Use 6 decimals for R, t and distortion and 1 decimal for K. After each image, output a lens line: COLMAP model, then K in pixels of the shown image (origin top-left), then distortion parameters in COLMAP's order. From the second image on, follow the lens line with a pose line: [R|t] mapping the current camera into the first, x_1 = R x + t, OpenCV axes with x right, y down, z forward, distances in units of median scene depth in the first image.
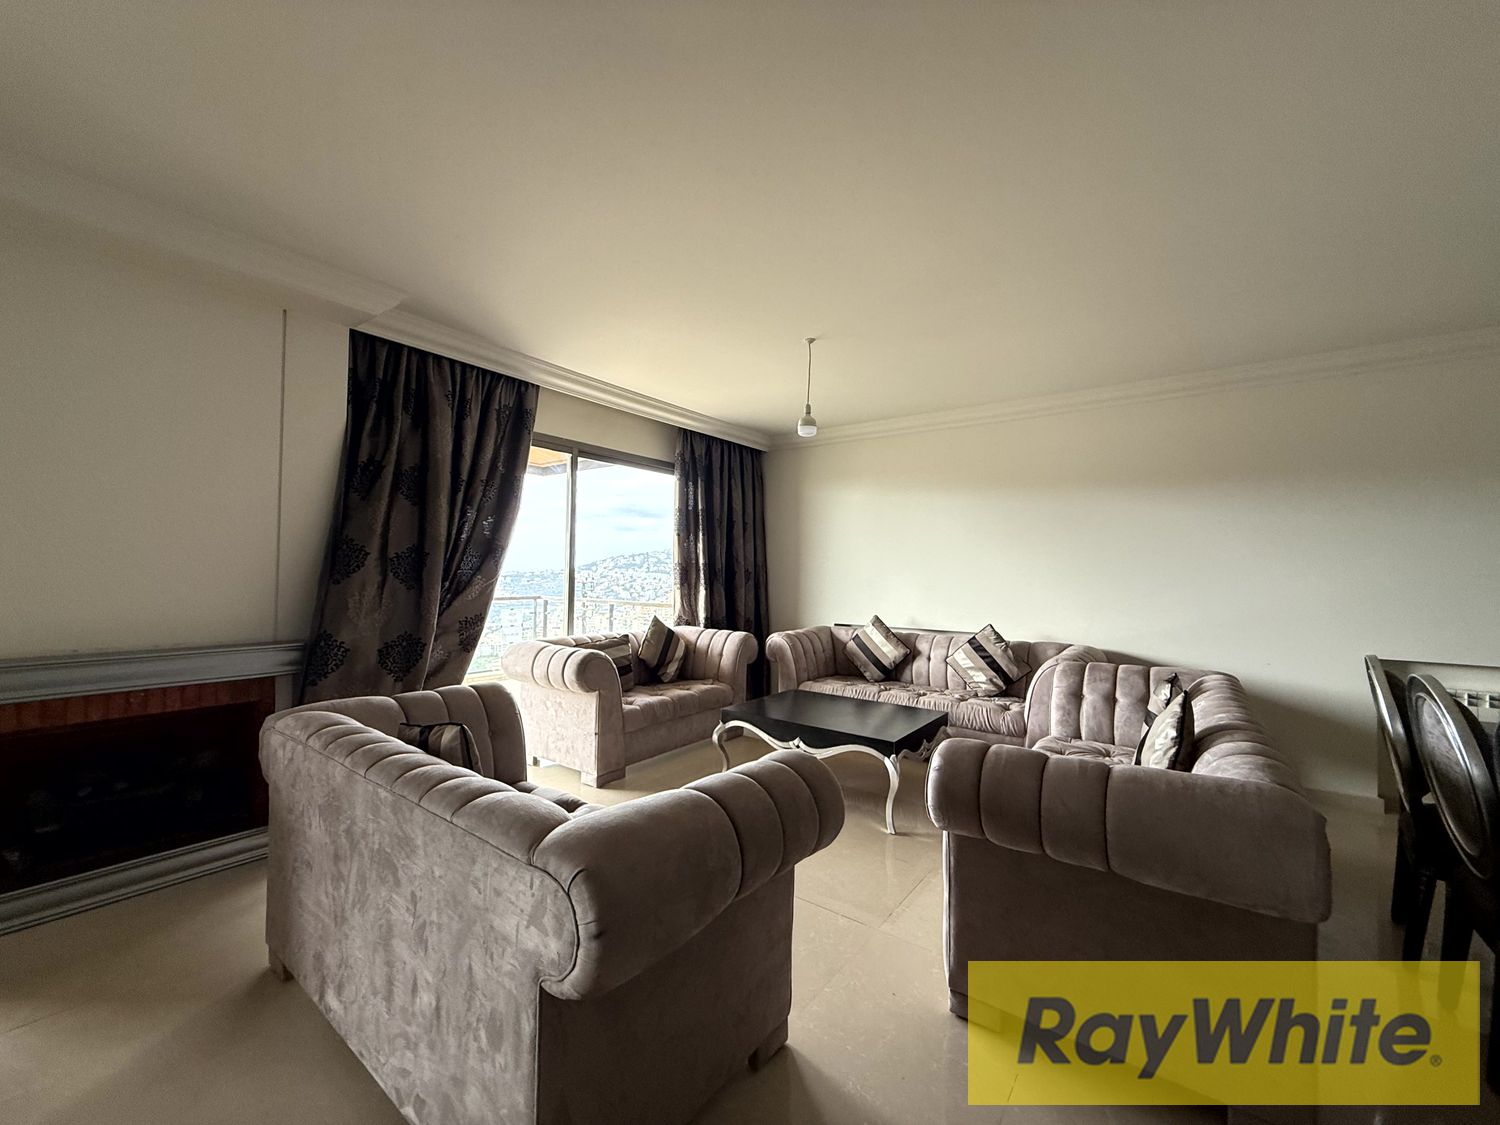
lens RADIAL K [[598.6, 0, 744.6], [0, 598.6, 571.2], [0, 0, 1]] dist [-0.003343, -0.000183]
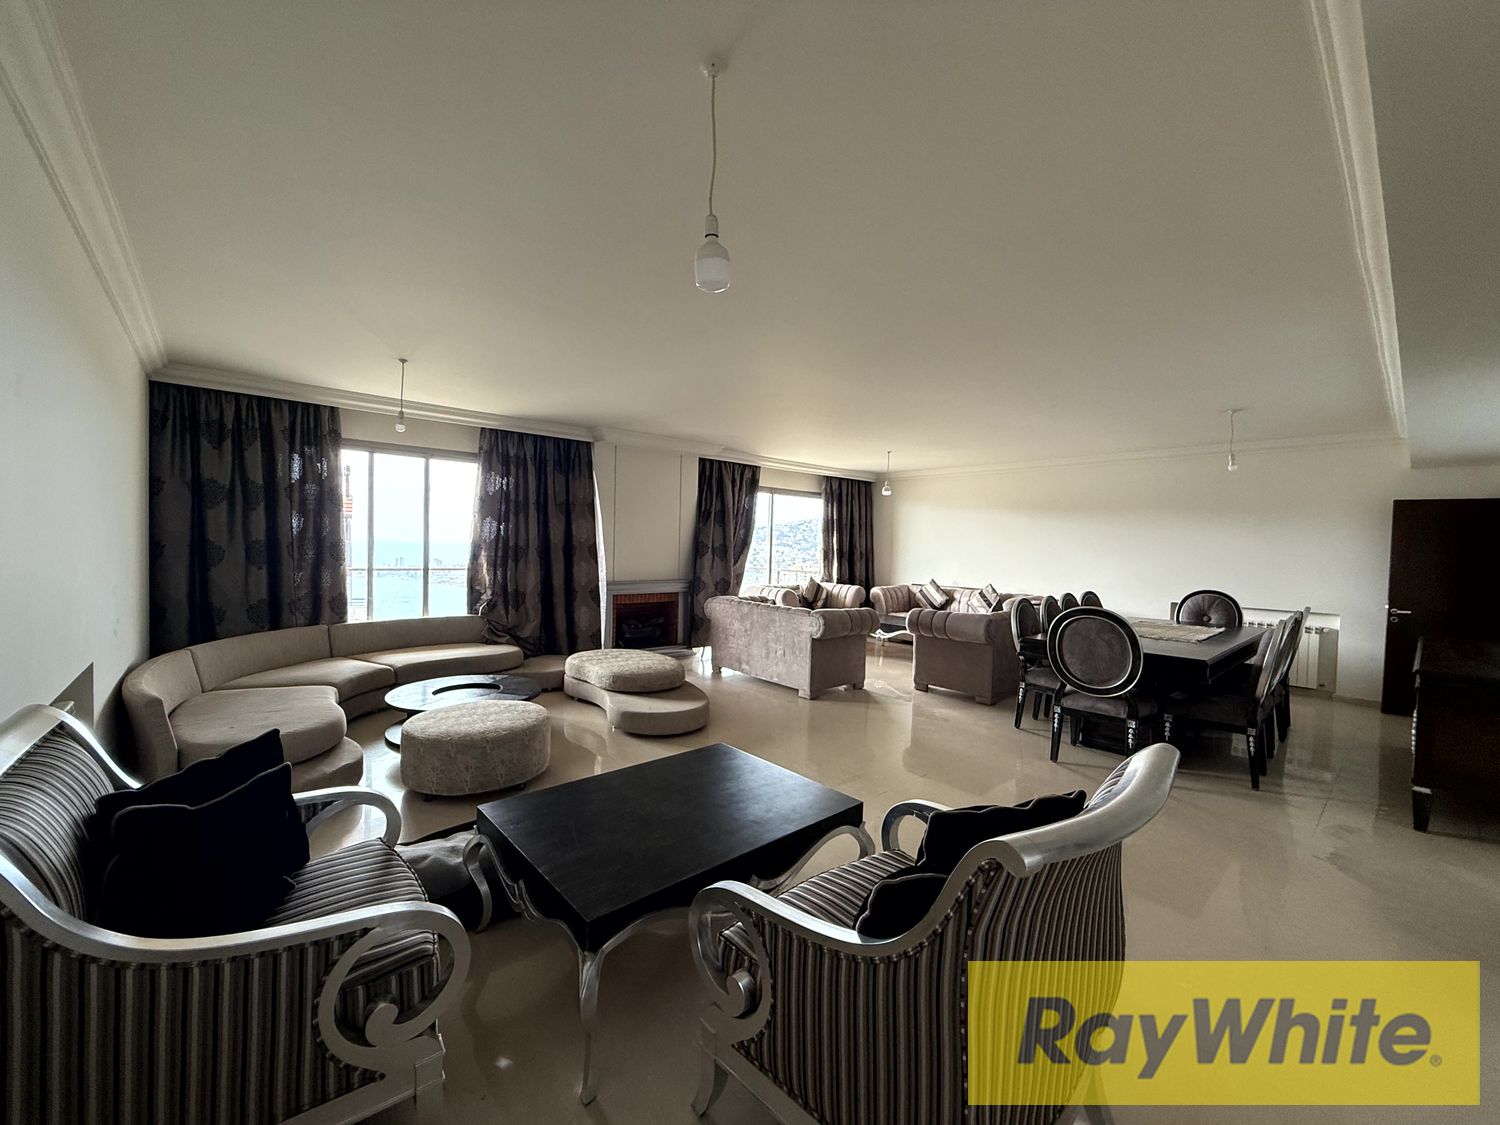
lens RADIAL K [[598.6, 0, 748.2], [0, 598.6, 563.9], [0, 0, 1]] dist [-0.003343, -0.000183]
pose [[0.980260, 0.015767, -0.197081, 0.029546], [-0.009402, 0.999405, 0.033194, -0.026415], [0.197487, -0.030686, 0.979825, -0.899776]]
